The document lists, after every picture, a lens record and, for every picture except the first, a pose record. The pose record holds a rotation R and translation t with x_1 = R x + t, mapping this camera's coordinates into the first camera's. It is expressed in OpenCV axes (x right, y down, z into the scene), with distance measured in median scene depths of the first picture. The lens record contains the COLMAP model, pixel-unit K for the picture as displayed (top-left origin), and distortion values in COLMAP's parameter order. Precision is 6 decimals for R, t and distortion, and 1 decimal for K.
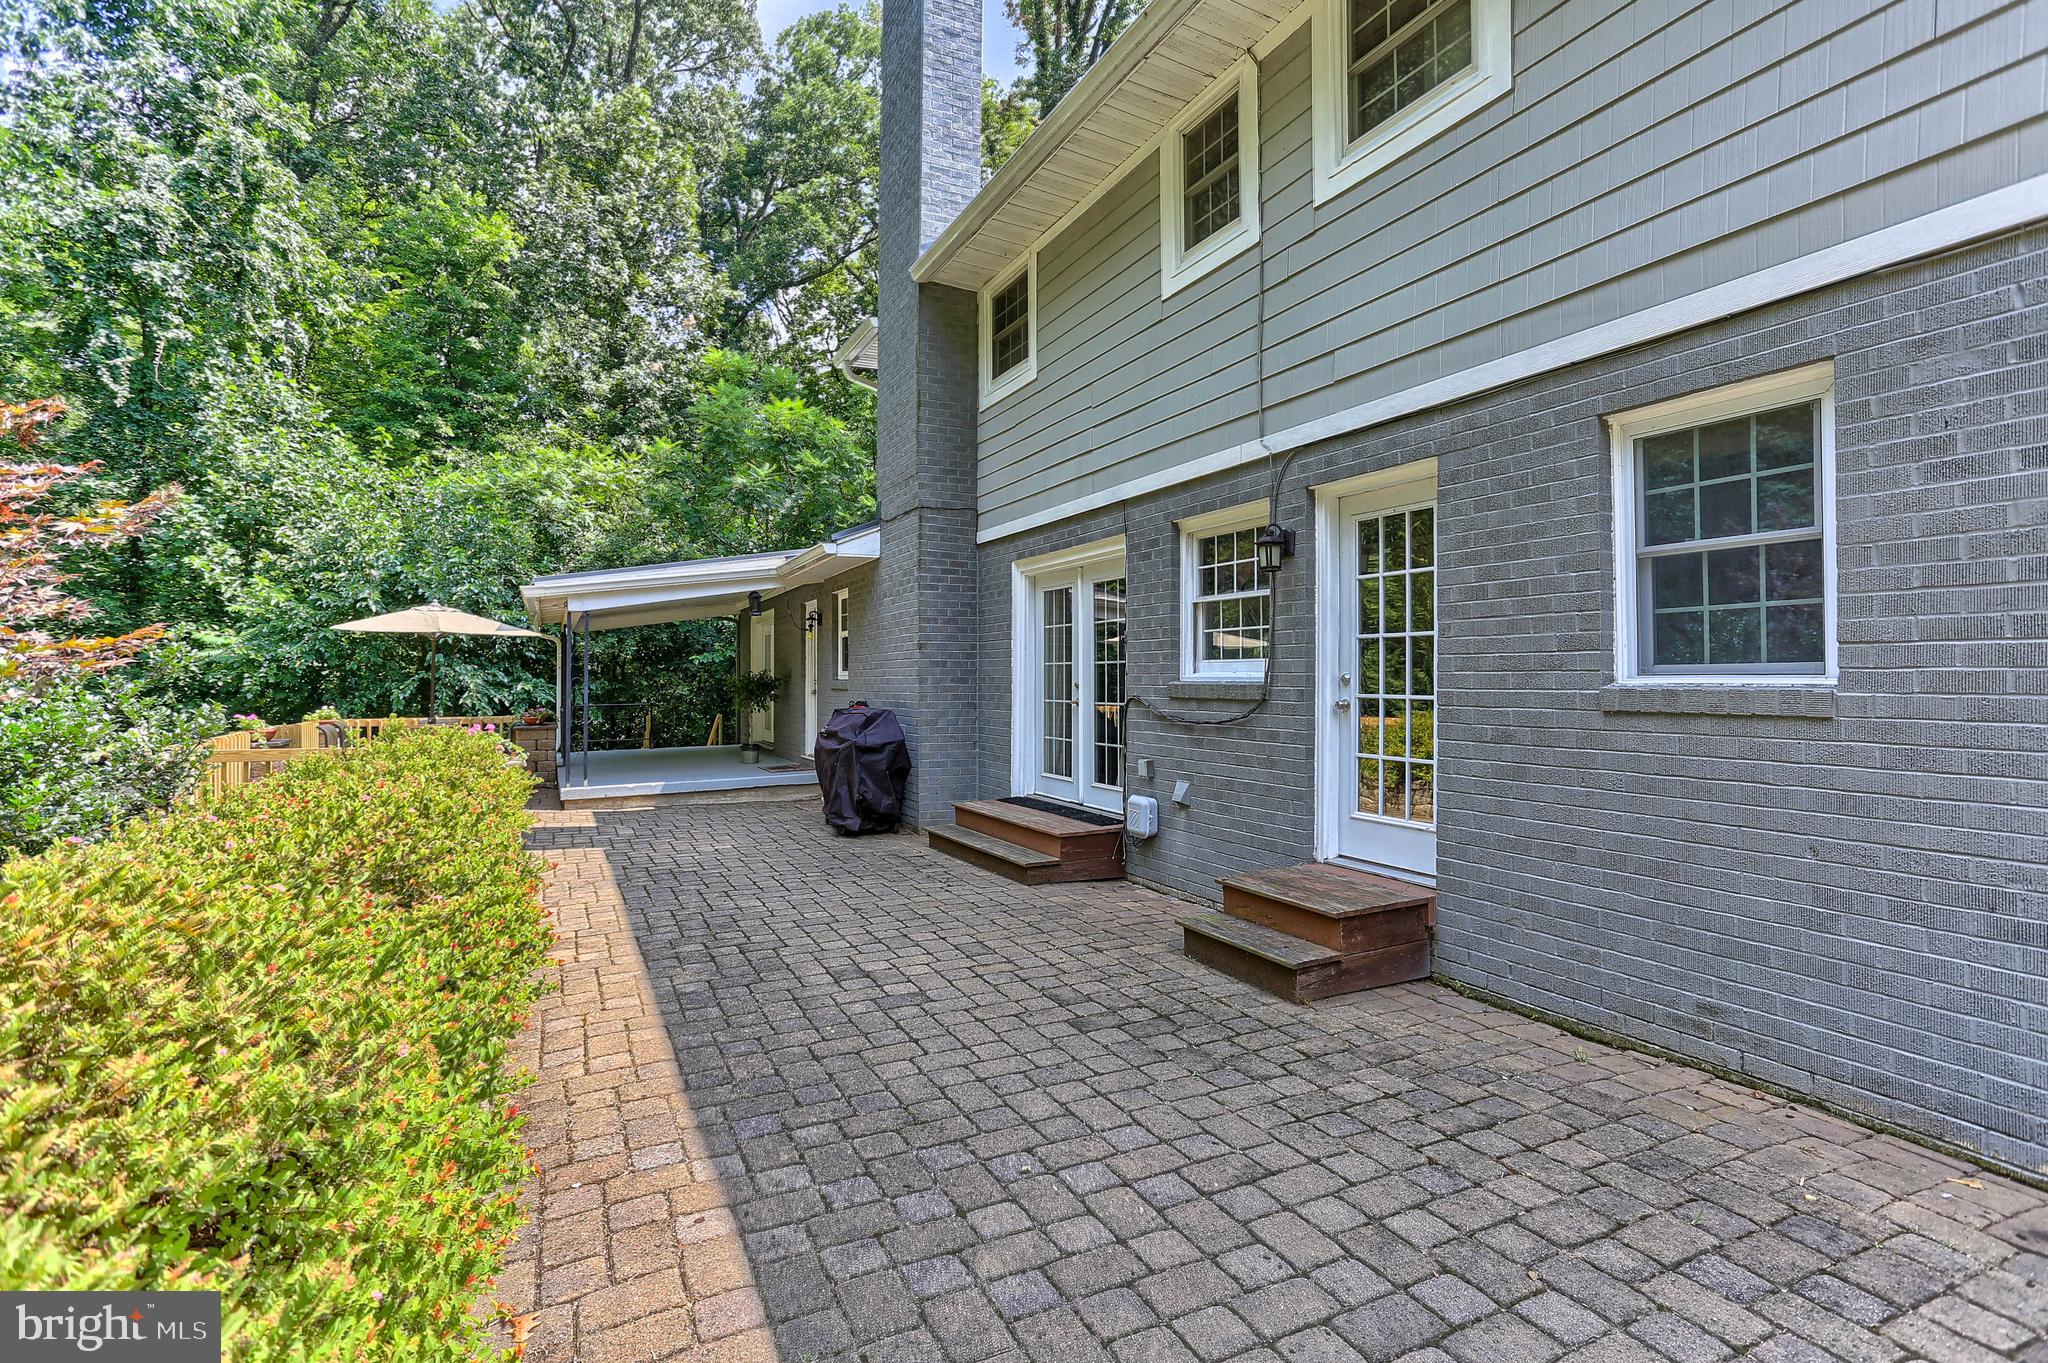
lens RADIAL K [[984.3, 0, 994.9], [0, 984.3, 679.8], [0, 0, 1]] dist [-0.037648, 0.021875]
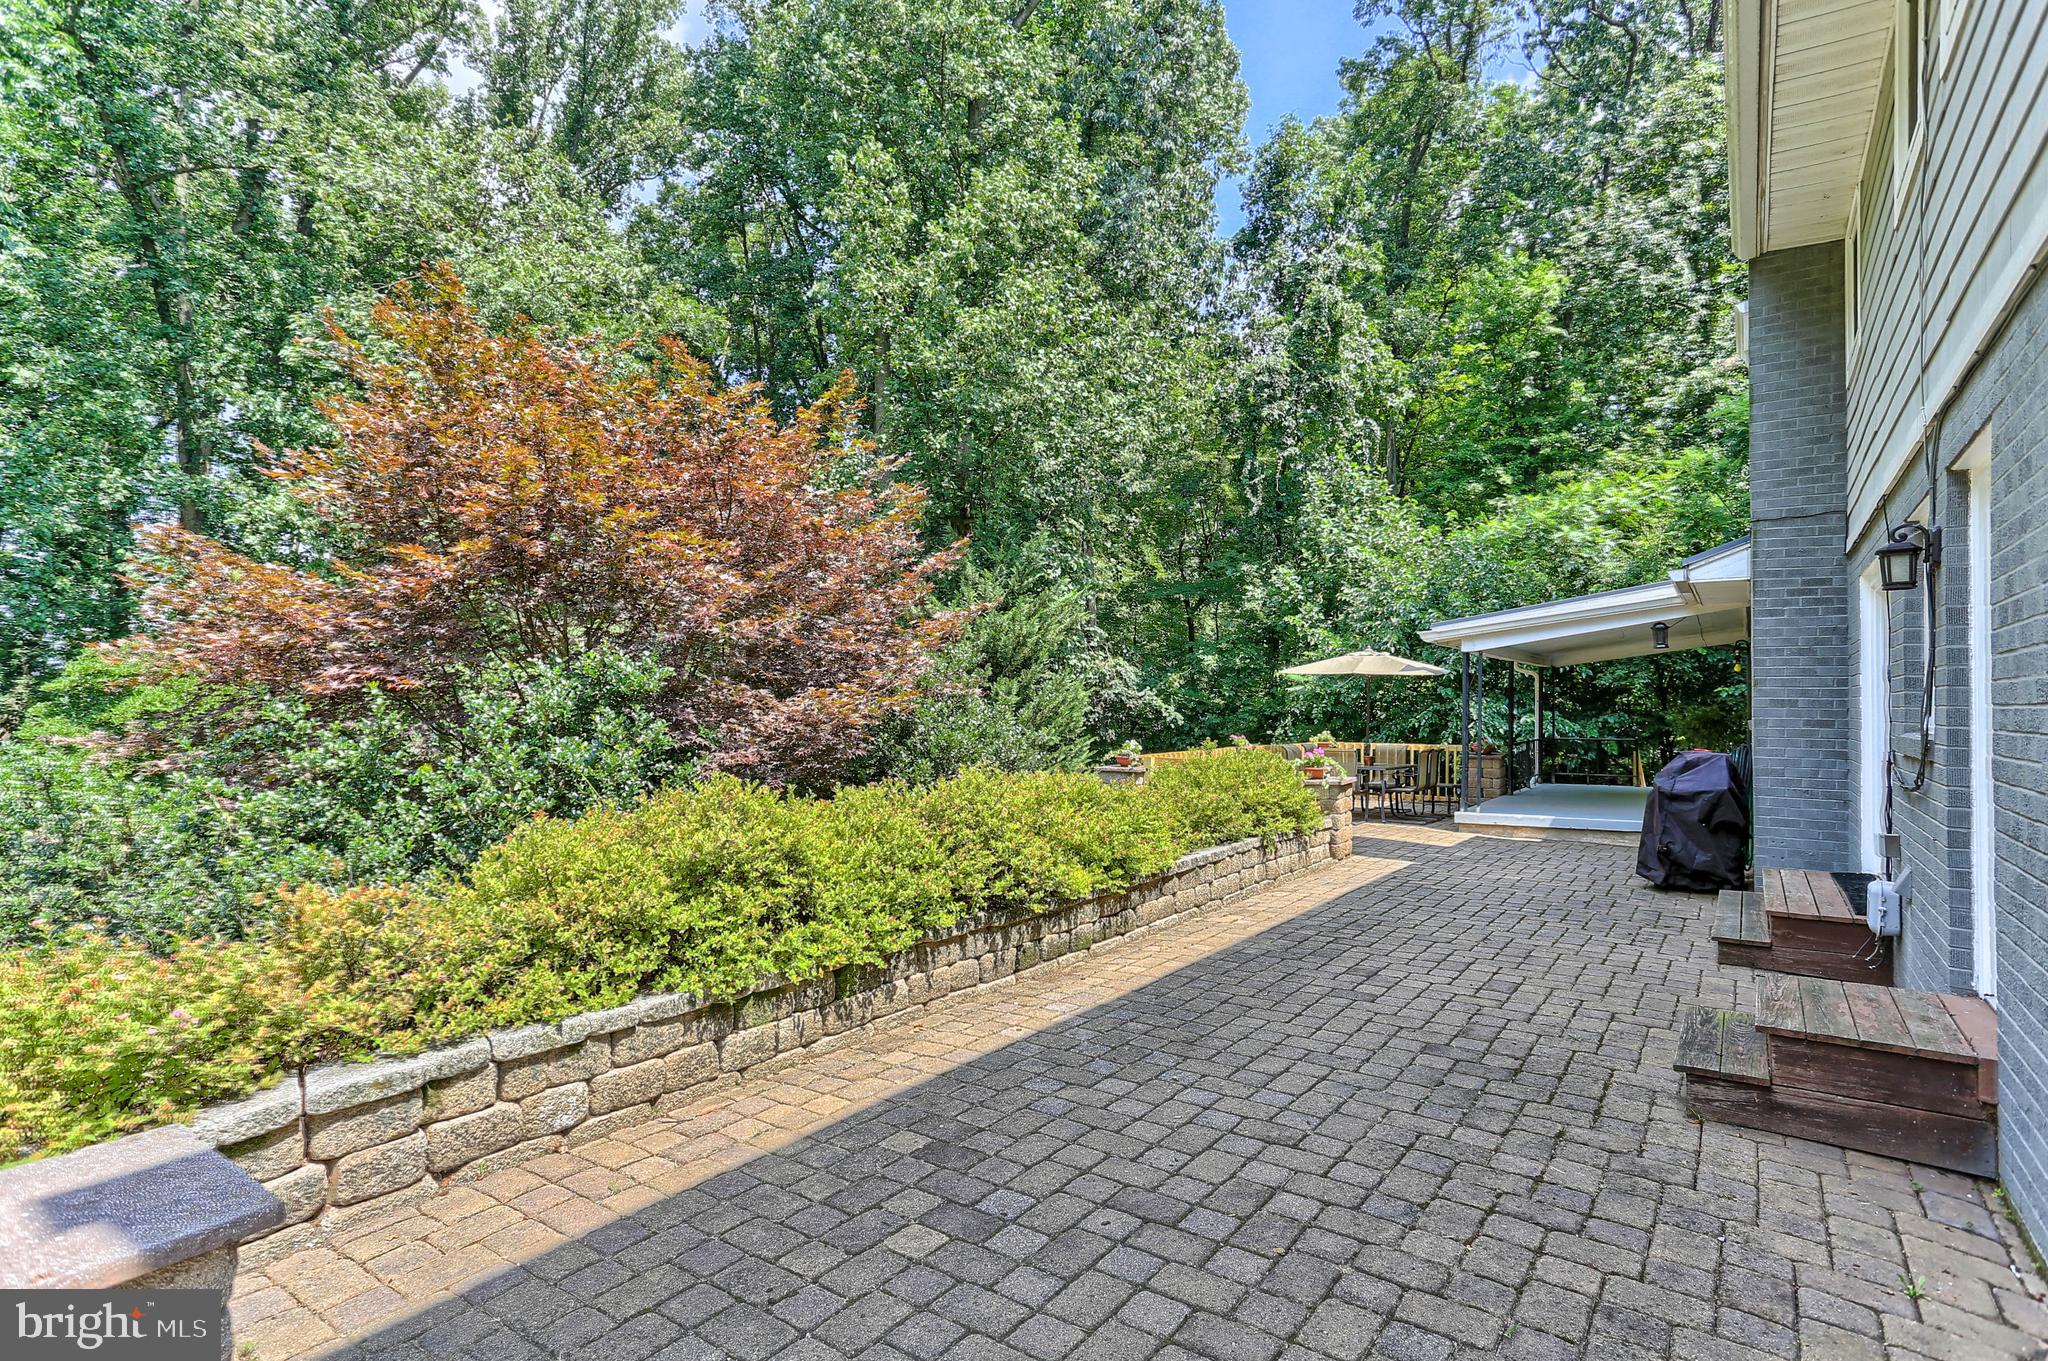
lens RADIAL K [[984.3, 0, 1036.4], [0, 984.3, 683.3], [0, 0, 1]] dist [-0.037648, 0.021875]
pose [[0.499648, -0.009500, -0.866176, 0.299665], [-0.012262, 0.999762, -0.018038, -0.008900], [0.866142, 0.019634, 0.499413, 0.031418]]
